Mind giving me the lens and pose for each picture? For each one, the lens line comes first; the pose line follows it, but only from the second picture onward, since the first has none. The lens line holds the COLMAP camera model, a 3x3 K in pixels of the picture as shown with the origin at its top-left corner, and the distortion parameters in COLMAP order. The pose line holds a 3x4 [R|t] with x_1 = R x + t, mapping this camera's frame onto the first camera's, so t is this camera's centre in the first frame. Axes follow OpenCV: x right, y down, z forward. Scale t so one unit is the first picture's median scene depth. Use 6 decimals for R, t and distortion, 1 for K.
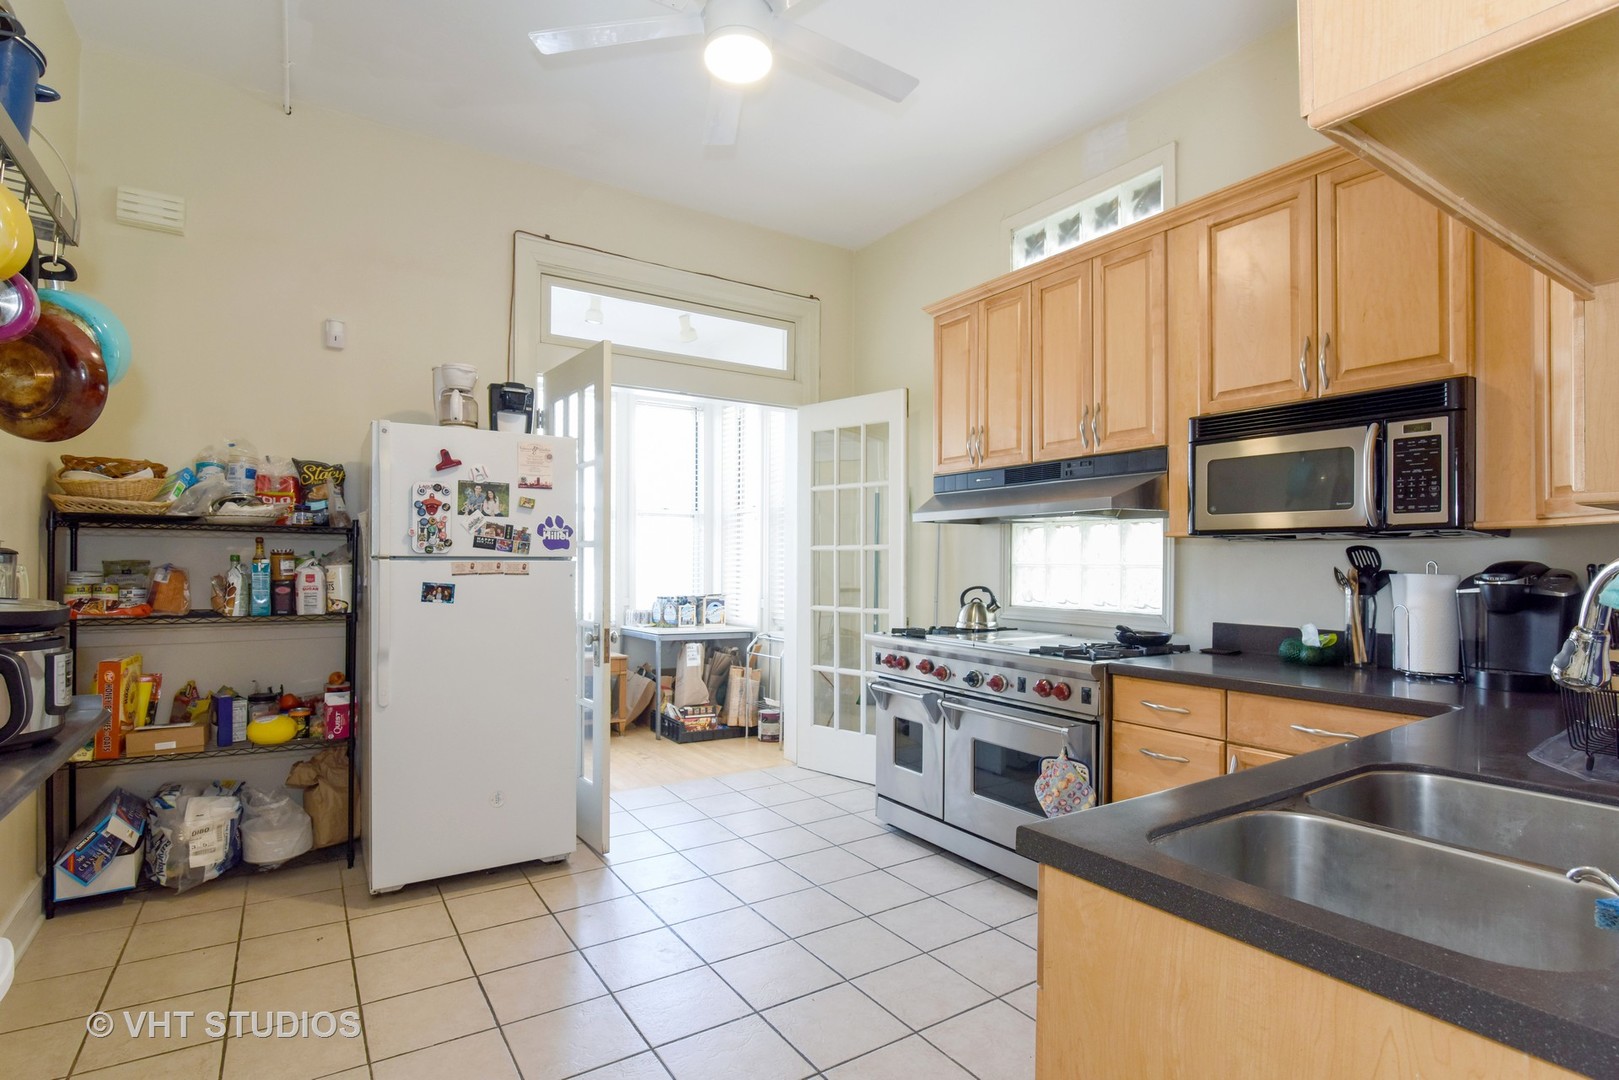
lens RADIAL K [[794.3, 0, 808.2], [0, 794.3, 555.3], [0, 0, 1]] dist [-0.013680, 0.000455]
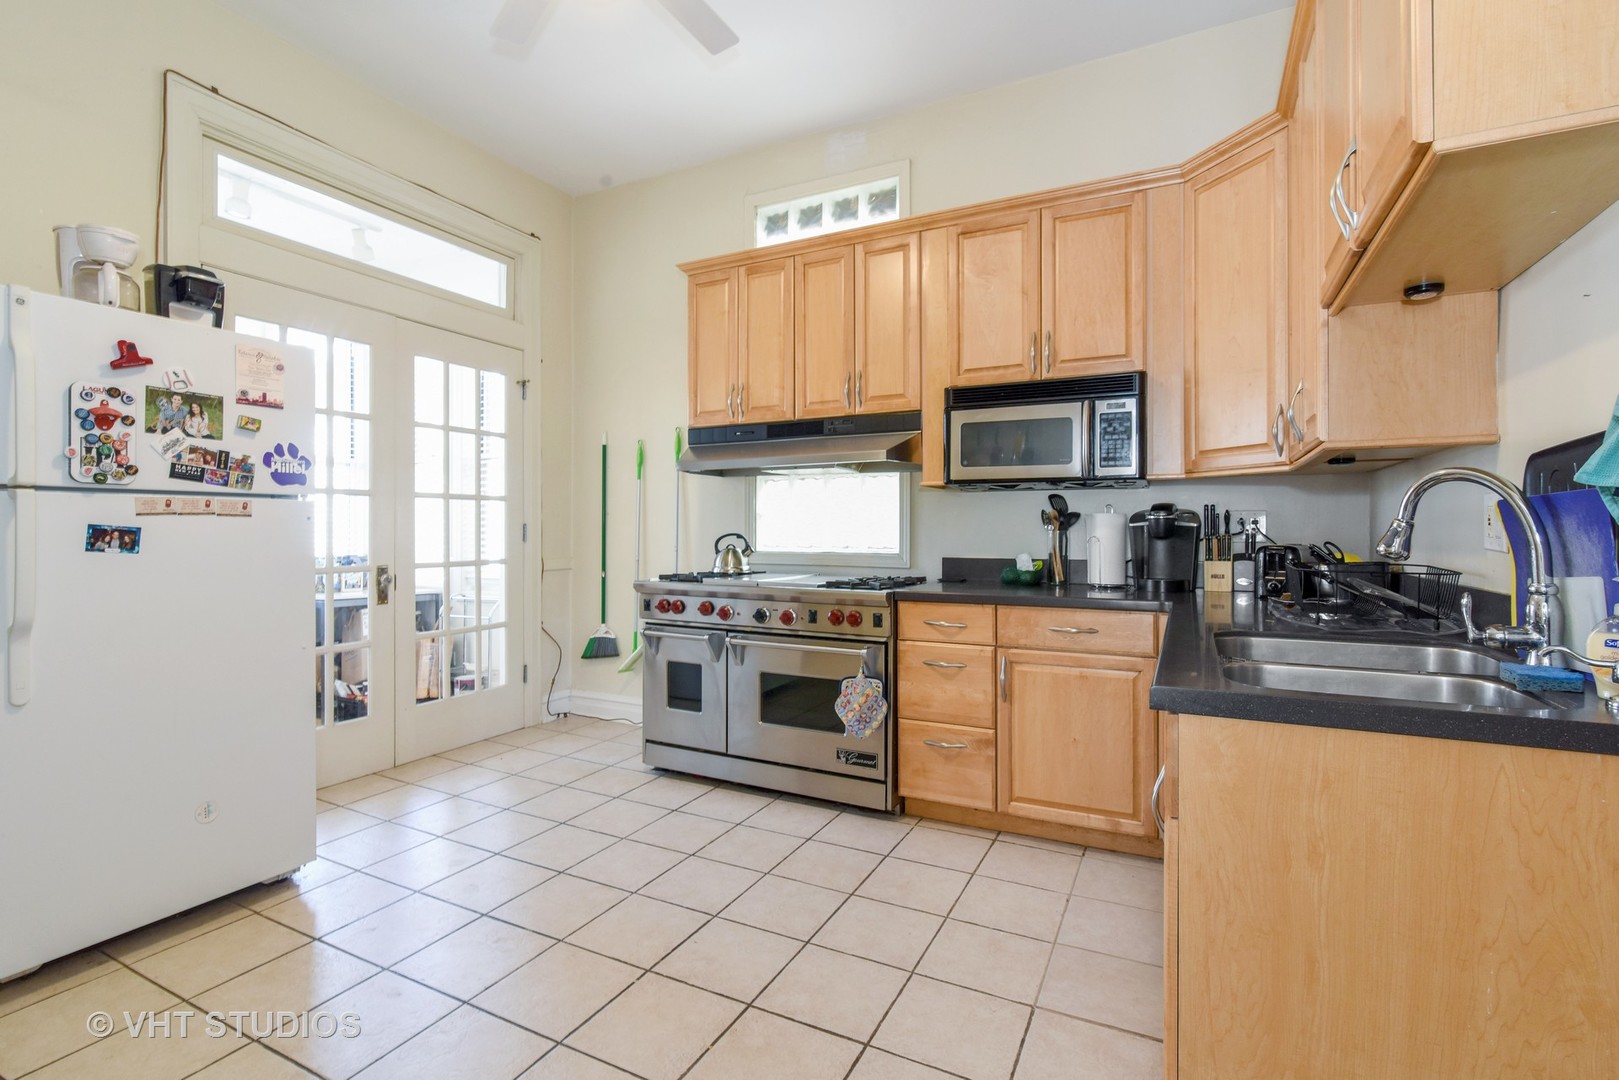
lens RADIAL K [[747.6, 0, 807.6], [0, 747.6, 523.3], [0, 0, 1]] dist [-0.001569, 0.000780]
pose [[0.867153, 0.000171, 0.498041, -0.247614], [-0.000007, 1.000000, -0.000332, 0.031947], [-0.498041, 0.000285, 0.867153, 0.094489]]
